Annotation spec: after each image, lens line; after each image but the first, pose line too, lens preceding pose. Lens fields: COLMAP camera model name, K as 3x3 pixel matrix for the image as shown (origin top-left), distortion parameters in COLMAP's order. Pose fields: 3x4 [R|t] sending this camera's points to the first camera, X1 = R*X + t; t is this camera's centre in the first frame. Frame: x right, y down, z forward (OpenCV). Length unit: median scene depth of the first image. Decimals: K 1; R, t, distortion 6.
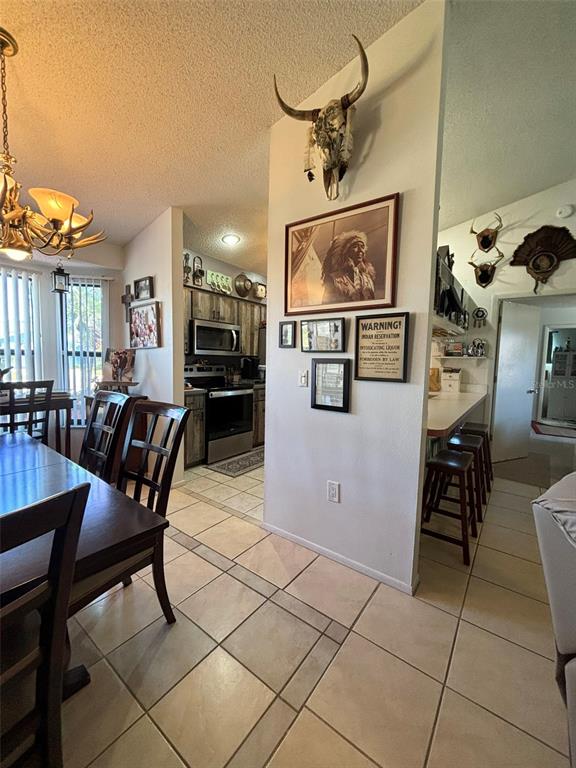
lens RADIAL K [[309.3, 0, 286.7], [0, 309.3, 384.9], [0, 0, 1]] dist [0.000055, 0.000028]
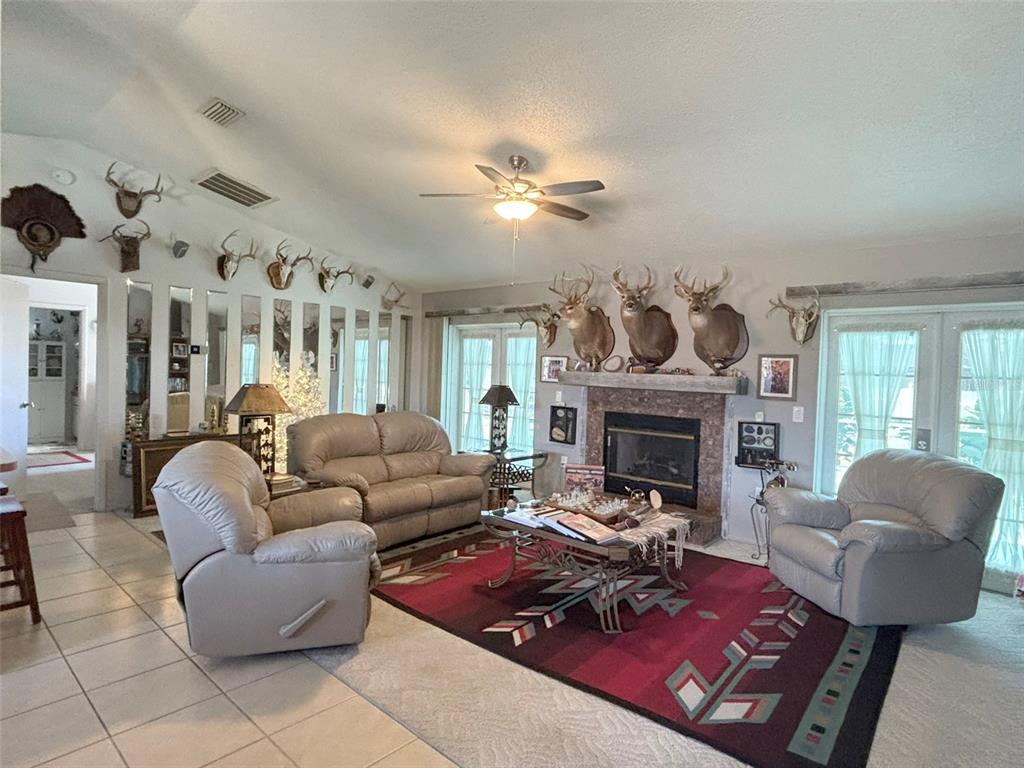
lens RADIAL K [[532.6, 0, 509.7], [0, 532.6, 385.3], [0, 0, 1]] dist [-0.025197, 0.000459]
pose [[0.063680, -0.048846, 0.996774, -0.325960], [0.049108, 0.997745, 0.045756, -0.024183], [-0.996761, 0.046036, 0.065936, -0.175070]]
